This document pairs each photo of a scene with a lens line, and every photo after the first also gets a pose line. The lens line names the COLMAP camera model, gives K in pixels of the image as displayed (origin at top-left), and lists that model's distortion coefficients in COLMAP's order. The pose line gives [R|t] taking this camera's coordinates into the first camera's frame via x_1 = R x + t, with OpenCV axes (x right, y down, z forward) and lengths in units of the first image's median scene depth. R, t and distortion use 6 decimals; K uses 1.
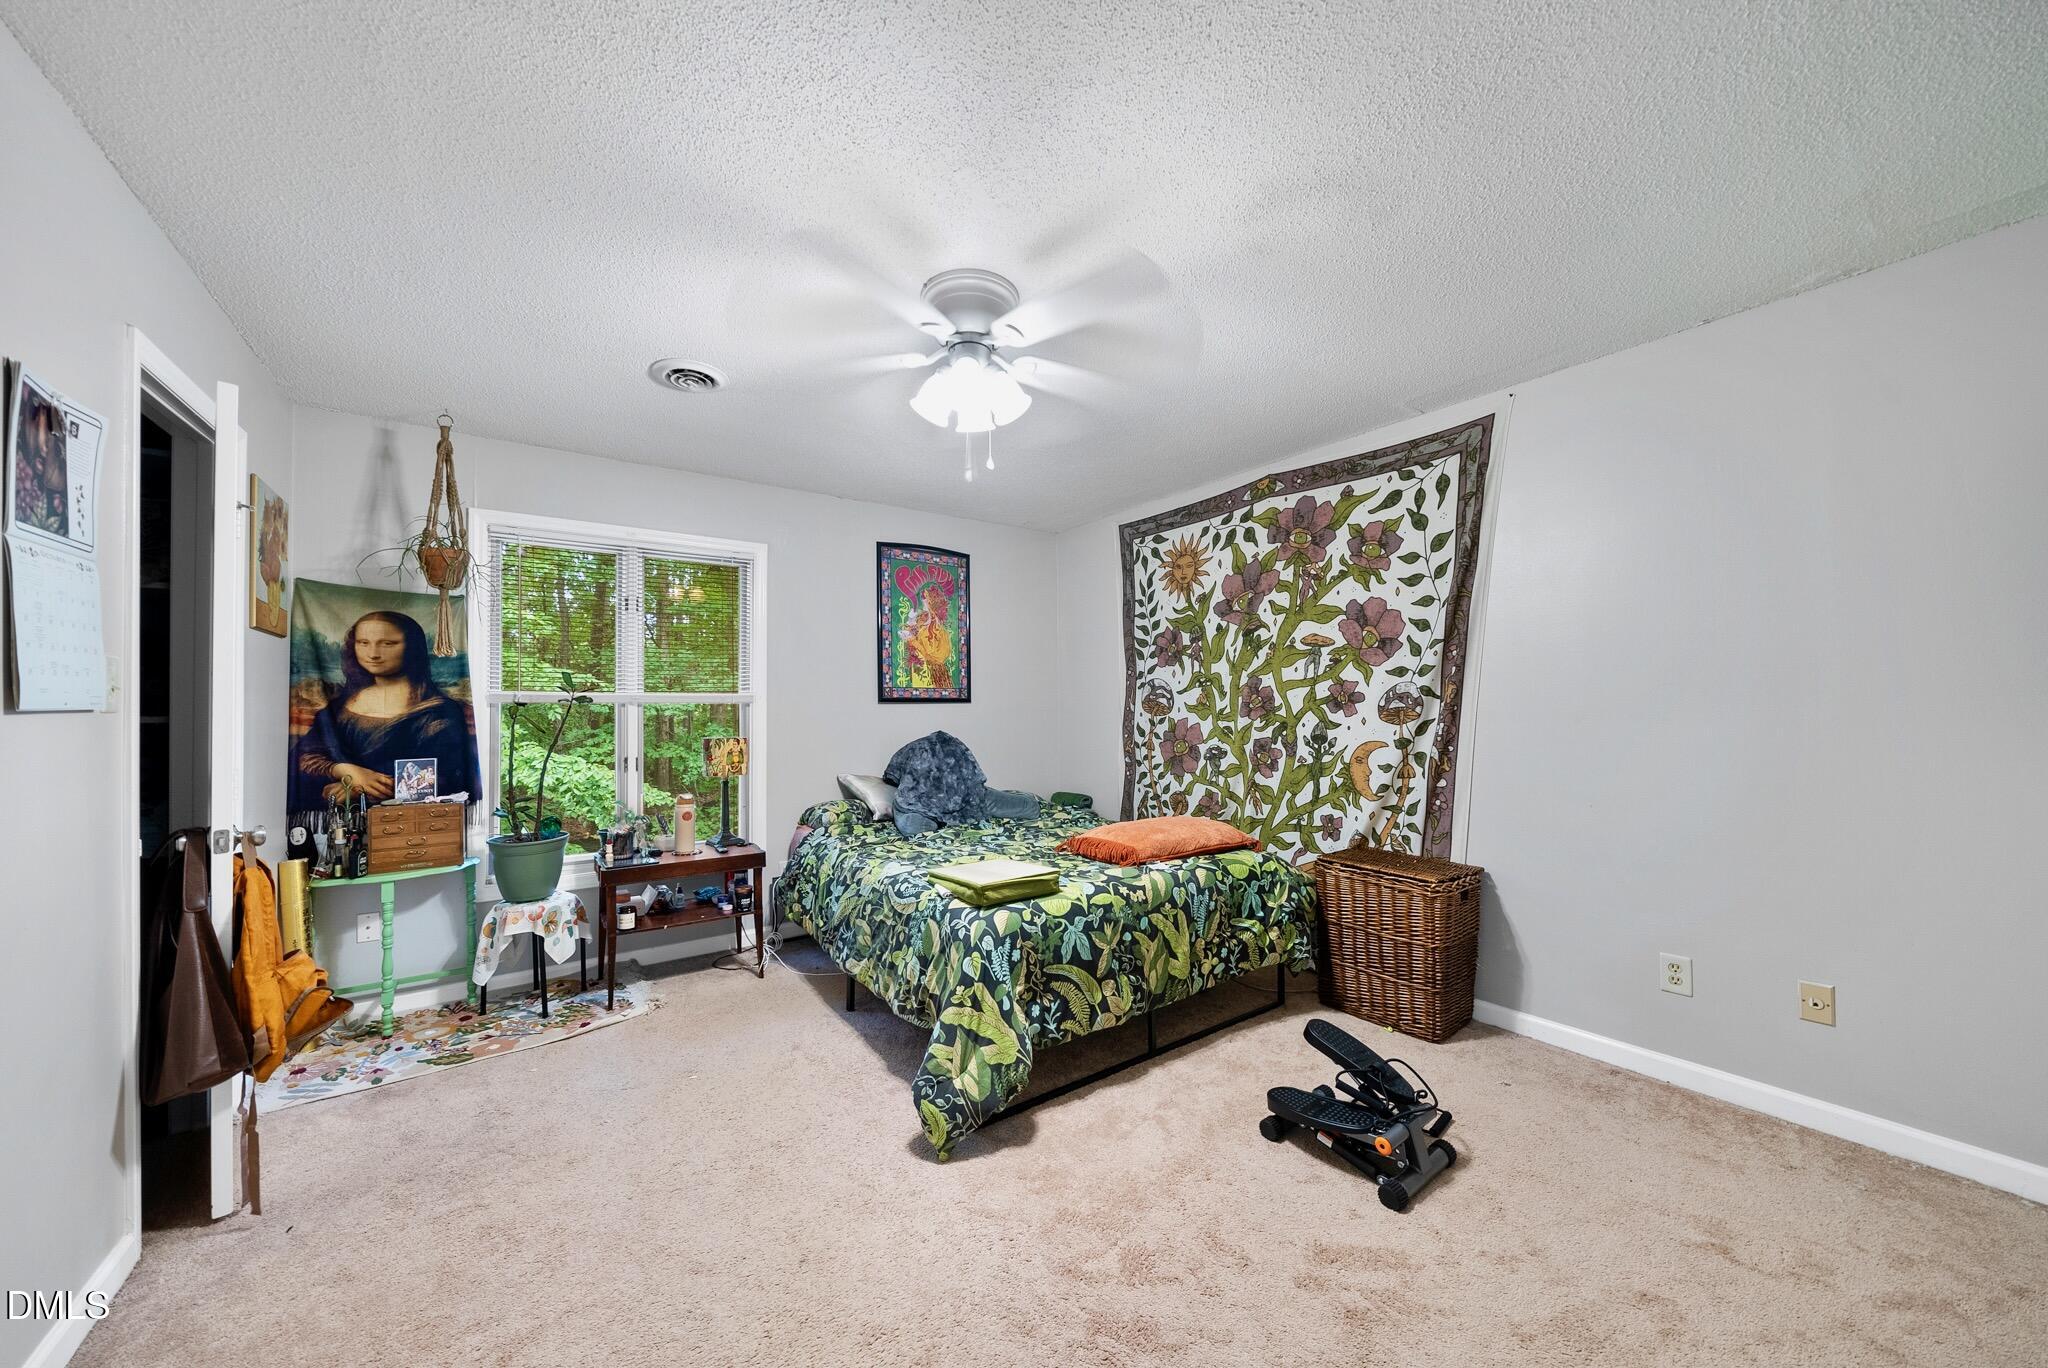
lens RADIAL K [[713.7, 0, 1020.7], [0, 713.7, 694.6], [0, 0, 1]] dist [-0.007620, 0.000409]
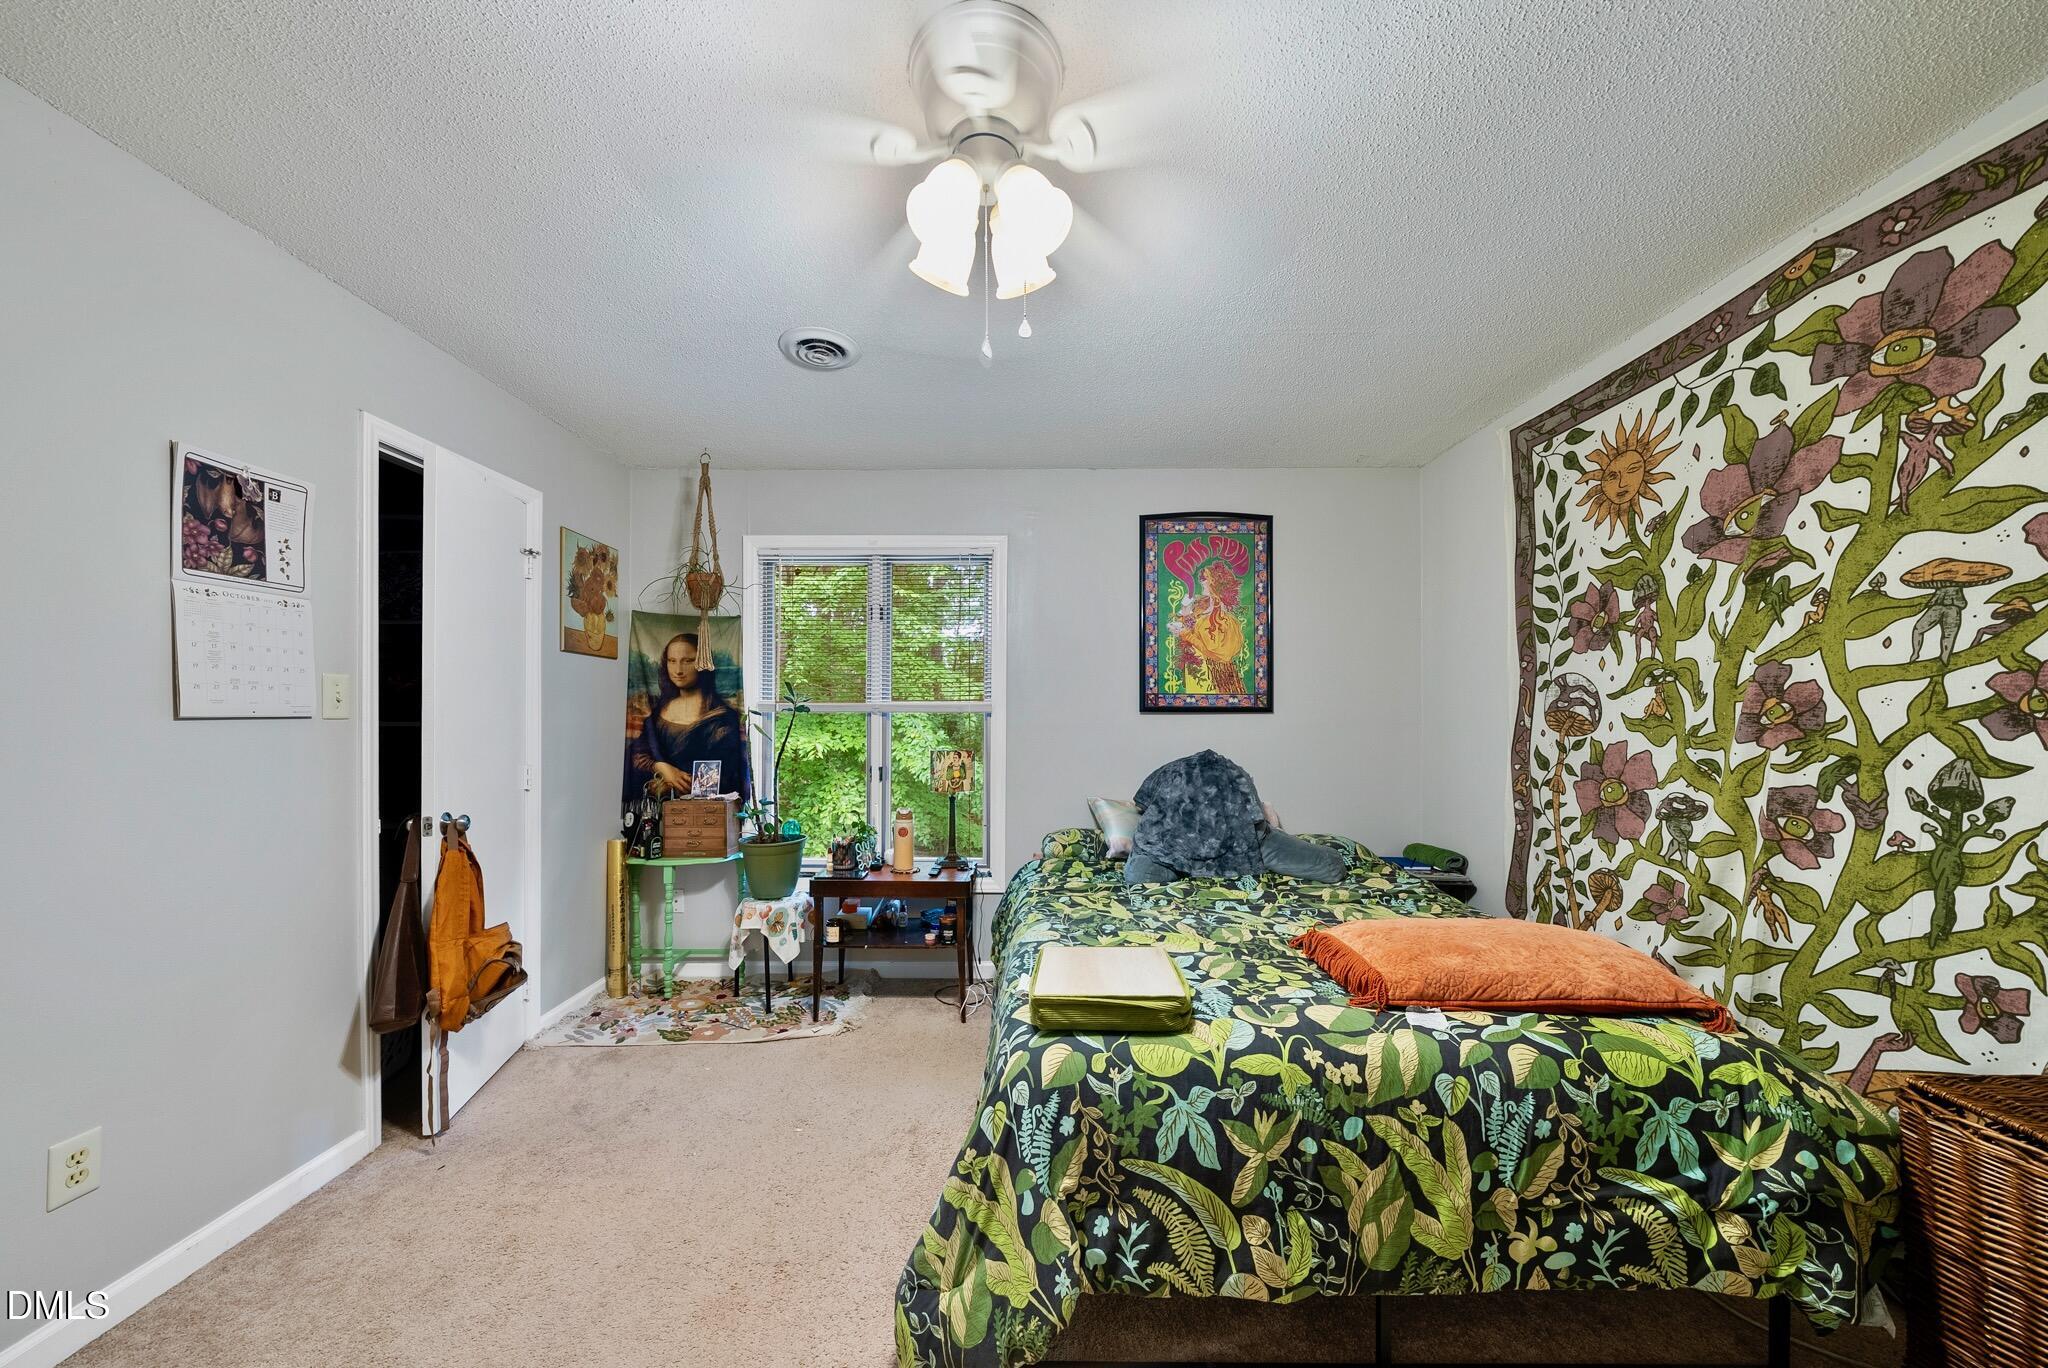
lens RADIAL K [[713.7, 0, 1027.0], [0, 713.7, 714.6], [0, 0, 1]] dist [-0.007620, 0.000409]
pose [[0.811675, 0.004084, -0.584095, 0.227715], [0.004479, 0.999903, 0.013217, 0.003034], [0.584092, -0.013344, 0.811578, 0.345793]]
